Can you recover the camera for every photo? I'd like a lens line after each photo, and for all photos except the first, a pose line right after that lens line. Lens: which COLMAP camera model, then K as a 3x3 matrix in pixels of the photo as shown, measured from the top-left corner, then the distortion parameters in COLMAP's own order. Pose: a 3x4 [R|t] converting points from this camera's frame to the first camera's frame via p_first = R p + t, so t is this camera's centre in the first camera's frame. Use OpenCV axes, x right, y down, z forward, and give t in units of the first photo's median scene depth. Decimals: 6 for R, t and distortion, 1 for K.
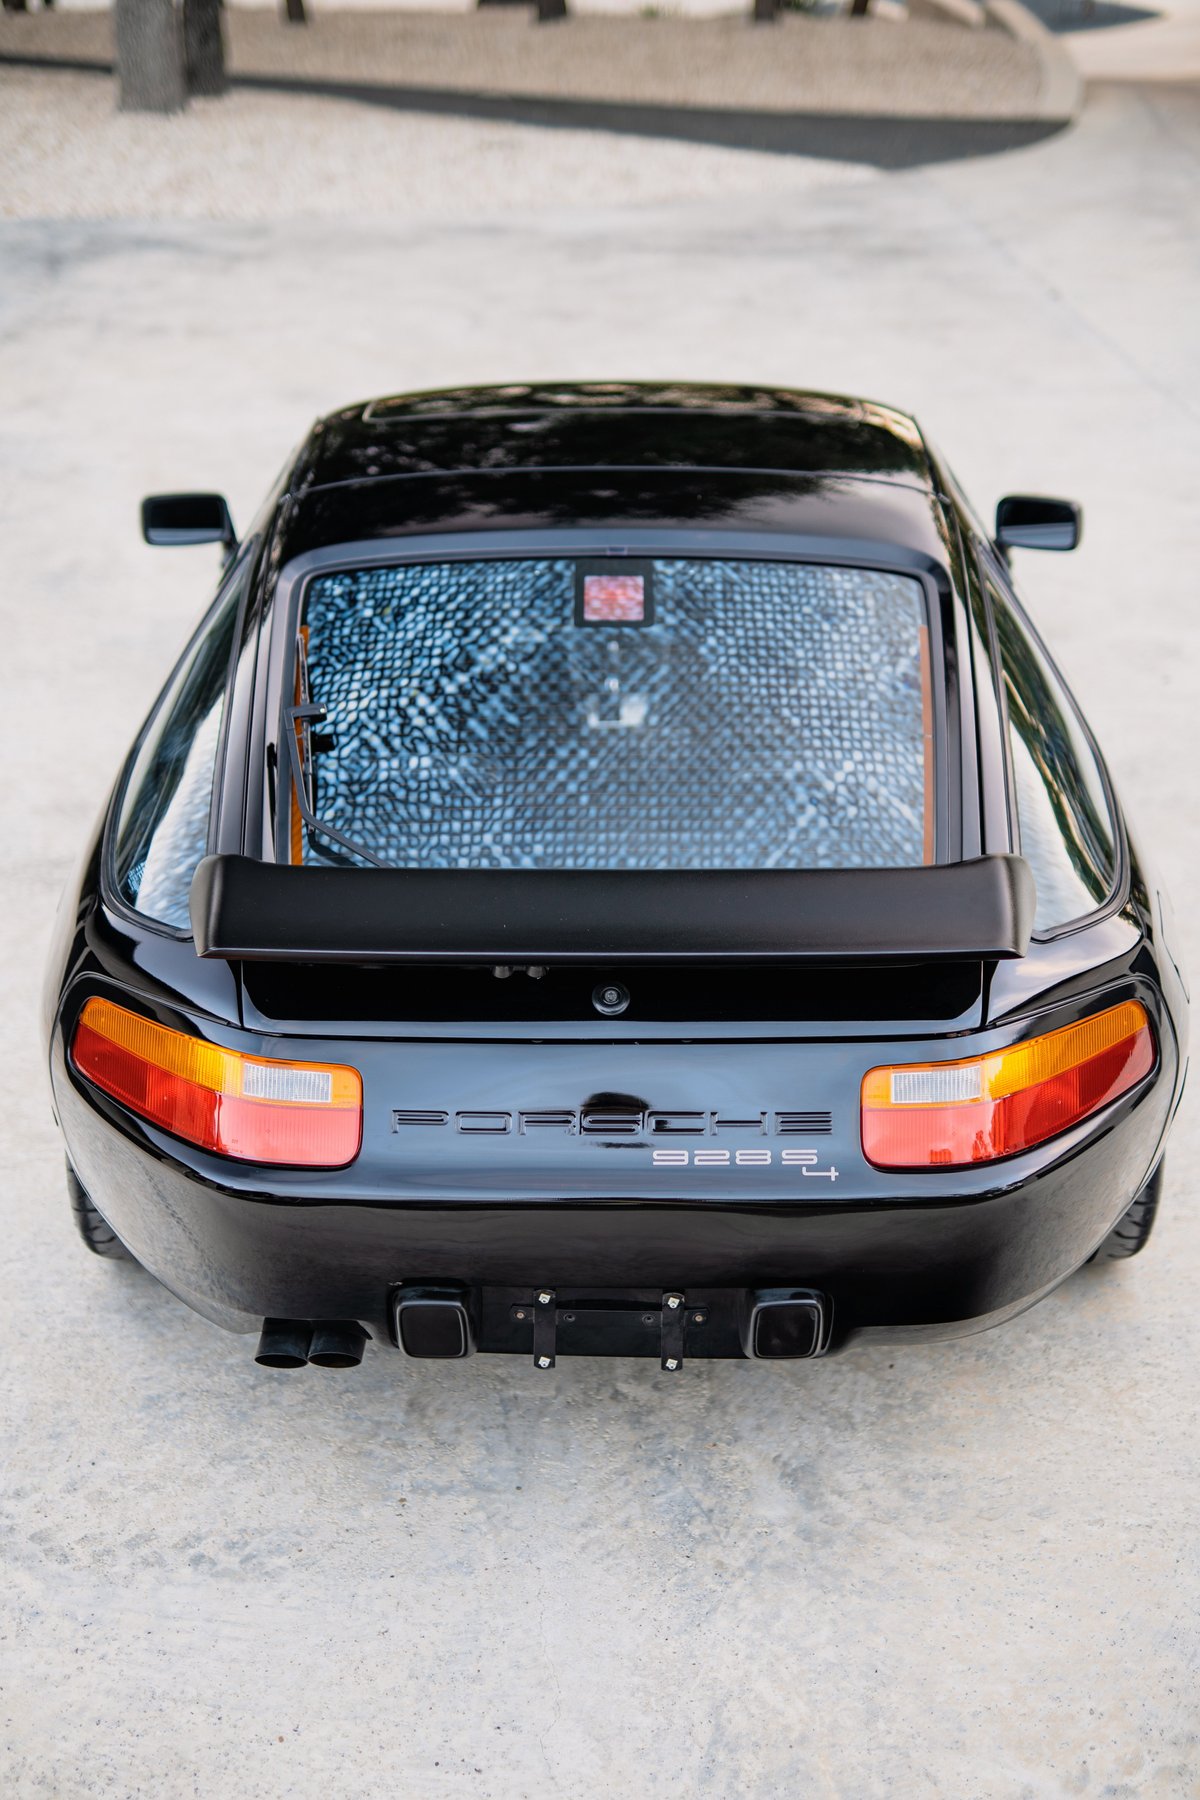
lens RADIAL K [[2413.1, 0, 508.1], [0, 2413.1, 887.8], [0, 0, 1]] dist [0.065312, 0.000000]
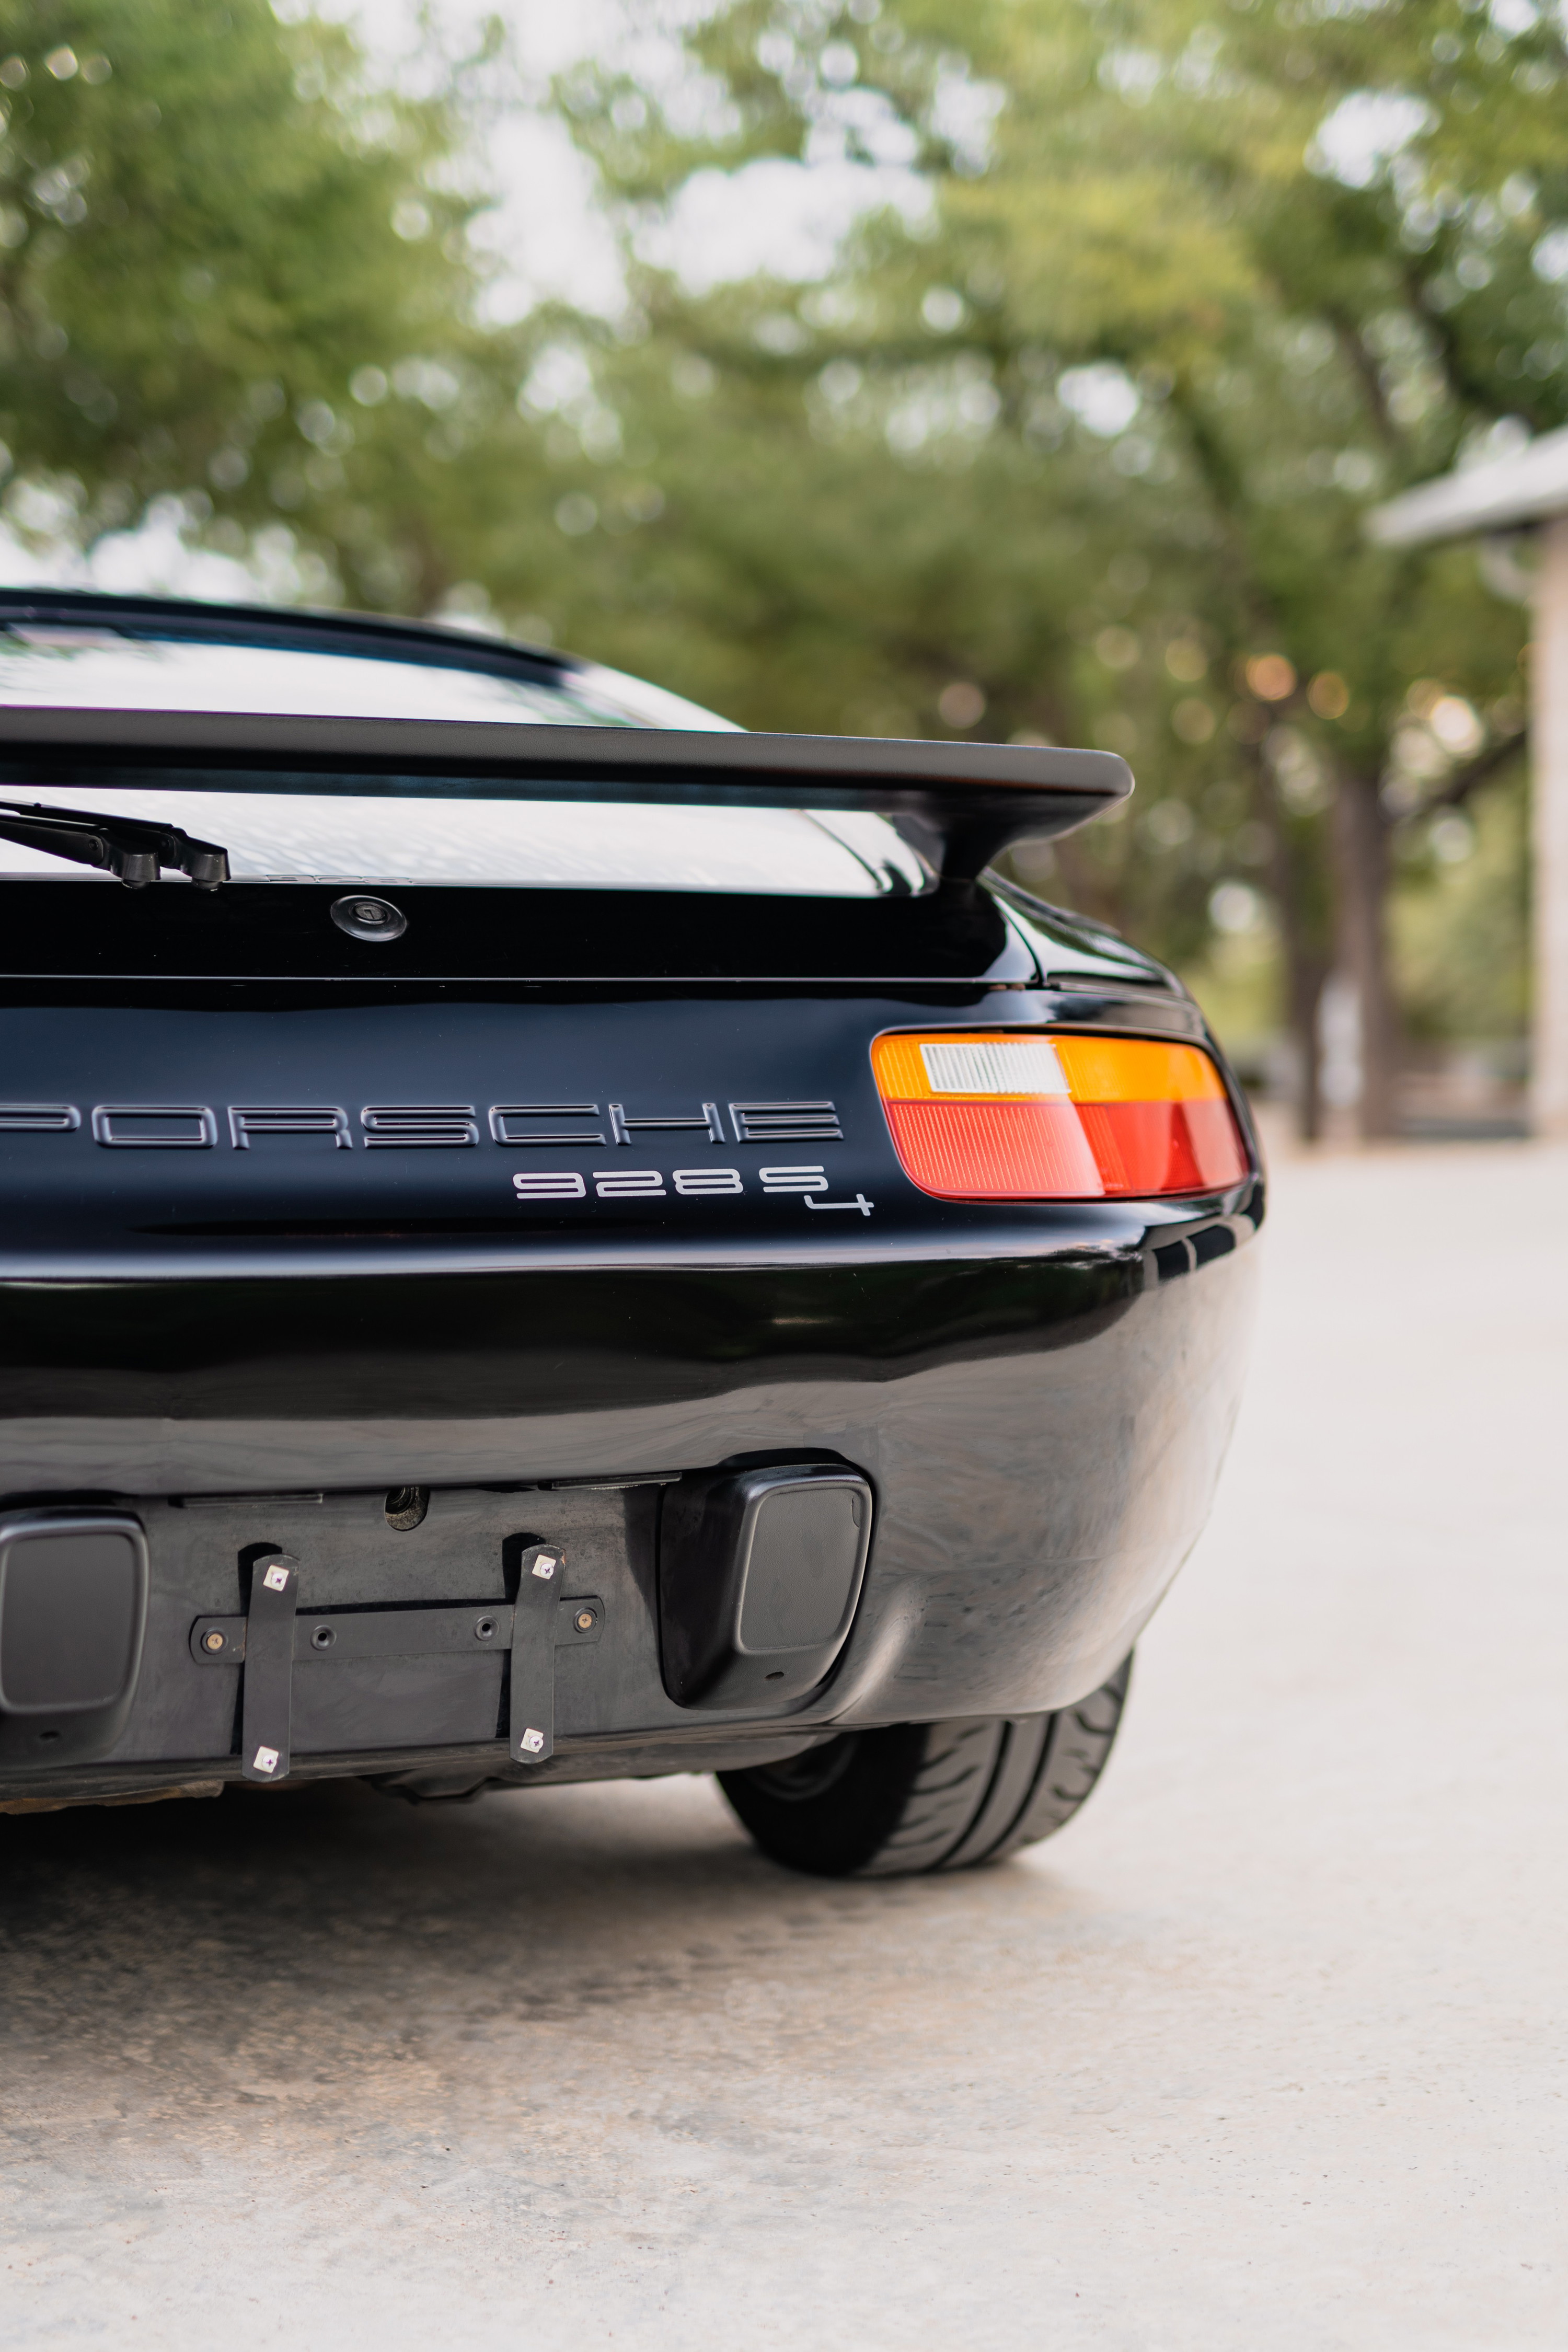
lens RADIAL K [[3360.8, 0, 647.0], [0, 3360.8, 1163.3], [0, 0, 1]] dist [0.045172, 0.000000]
pose [[0.914796, 0.011453, 0.403753, -0.158291], [0.142349, 0.926322, -0.348803, 0.294577], [-0.378000, 0.376557, 0.845766, 0.366068]]
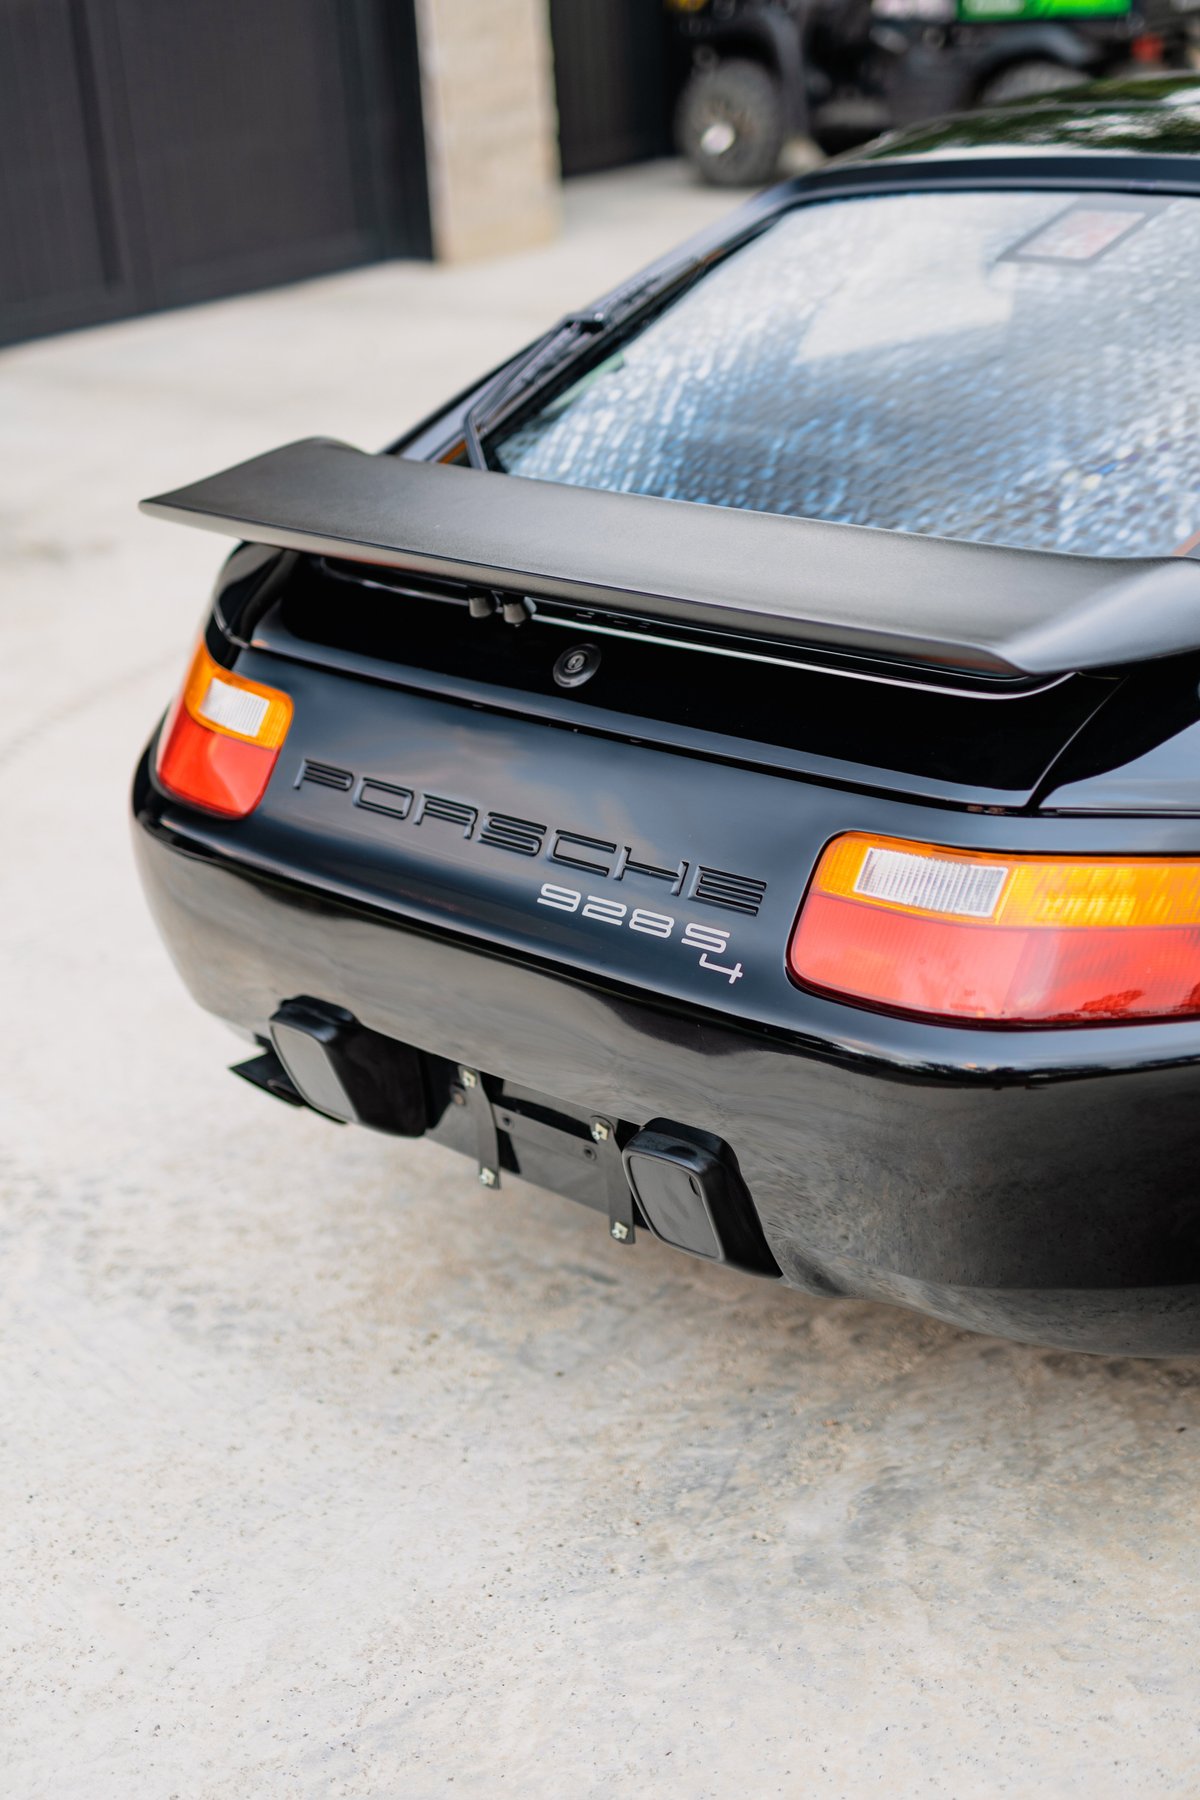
lens RADIAL K [[2406.5, 0, 591.6], [0, 2406.5, 880.4], [0, 0, 1]] dist [0.048877, 0.000000]
pose [[0.784756, 0.220503, -0.579255, 0.400672], [-0.232032, 0.971133, 0.055328, 0.057853], [0.574734, 0.090987, 0.813266, 0.388834]]
